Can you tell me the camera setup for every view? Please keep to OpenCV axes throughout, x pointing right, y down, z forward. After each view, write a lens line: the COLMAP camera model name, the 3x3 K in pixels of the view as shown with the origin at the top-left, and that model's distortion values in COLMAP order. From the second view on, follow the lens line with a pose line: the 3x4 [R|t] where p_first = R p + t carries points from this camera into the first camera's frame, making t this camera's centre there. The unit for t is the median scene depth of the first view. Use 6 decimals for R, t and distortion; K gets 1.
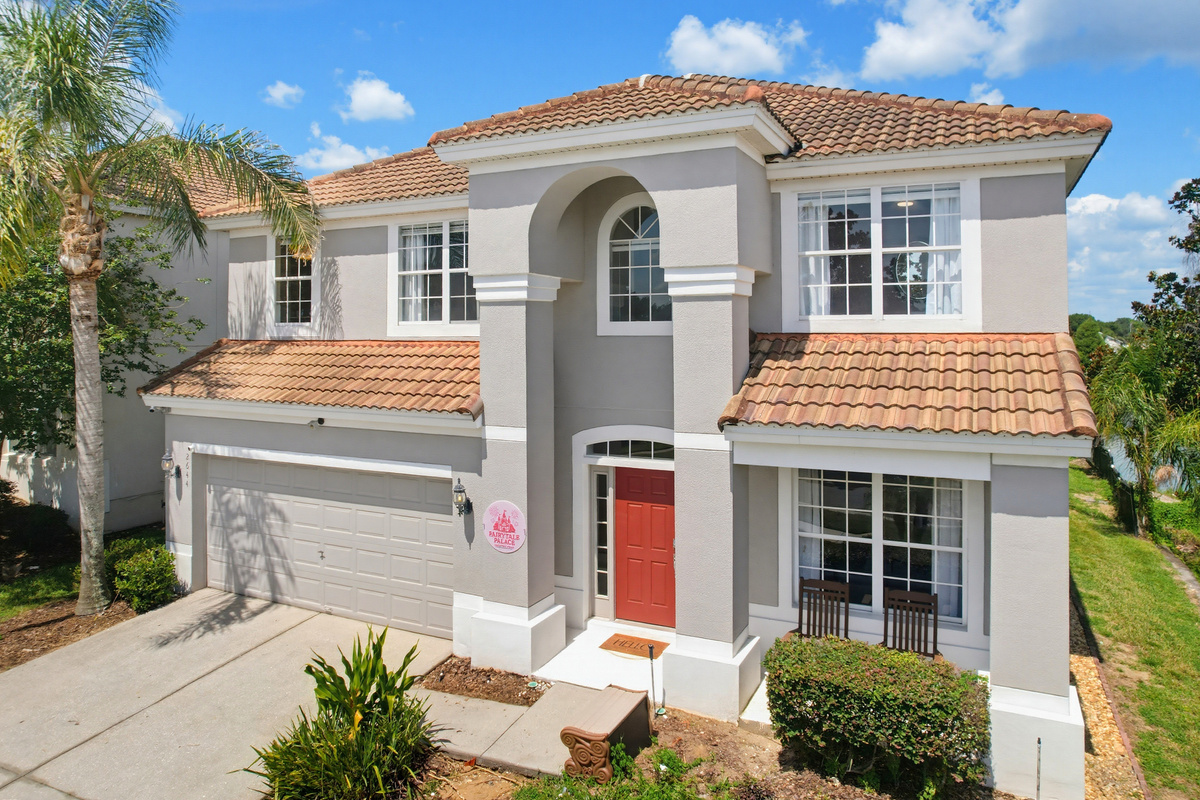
lens RADIAL K [[761.1, 0, 596.0], [0, 761.1, 321.8], [0, 0, 1]] dist [-0.036097, 0.017734]
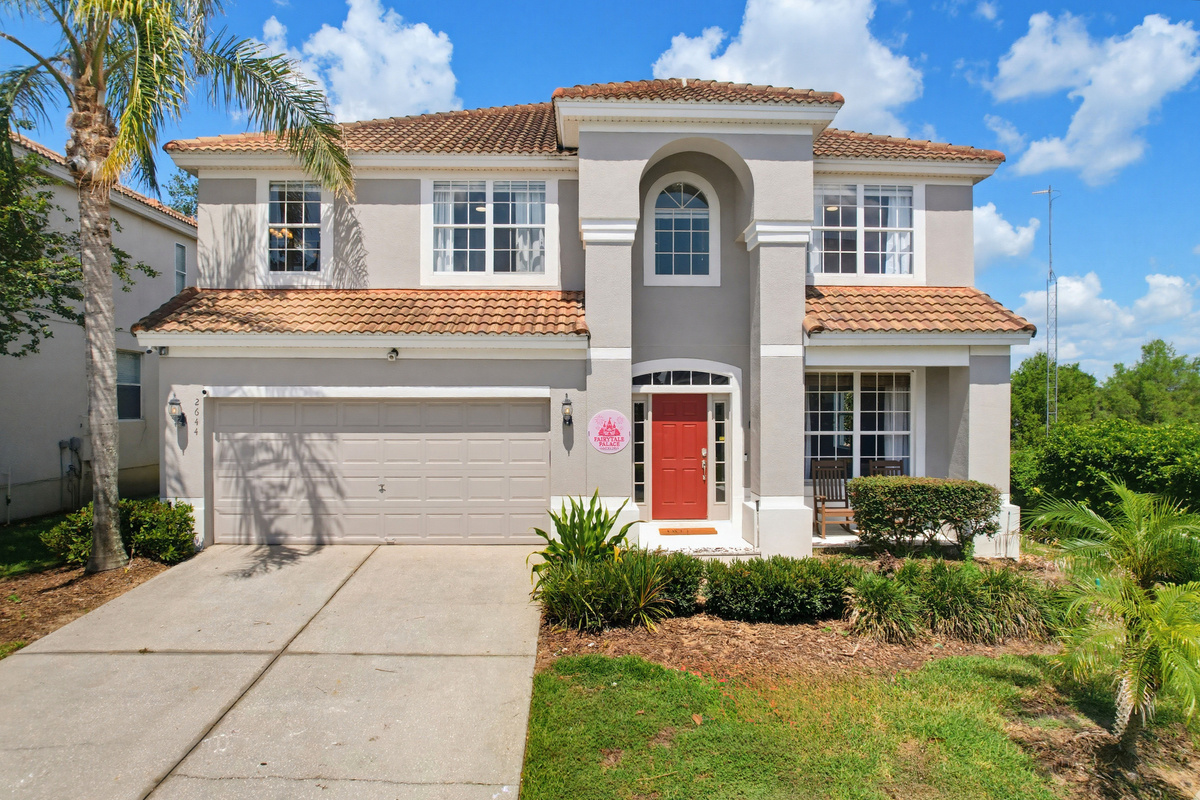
lens RADIAL K [[761.1, 0, 593.4], [0, 761.1, 395.3], [0, 0, 1]] dist [-0.036097, 0.017734]
pose [[0.892633, 0.009125, 0.450692, -0.614772], [-0.012080, 0.999920, 0.003681, 0.189149], [-0.450623, -0.008730, 0.892672, -0.044099]]
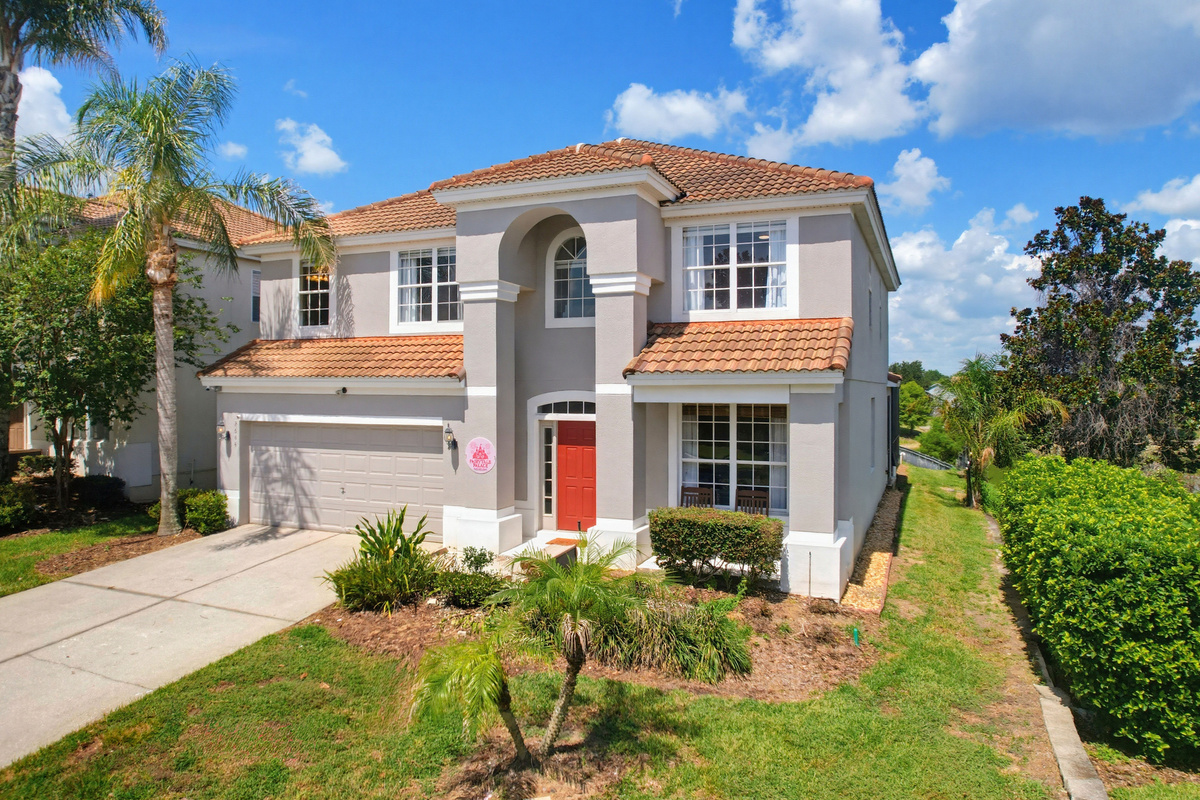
lens RADIAL K [[761.1, 0, 573.9], [0, 761.1, 375.7], [0, 0, 1]] dist [-0.036097, 0.017734]
pose [[0.999343, 0.005340, 0.035851, 0.004168], [-0.005415, 0.999983, 0.001982, 0.103202], [-0.035840, -0.002175, 0.999355, -0.410404]]
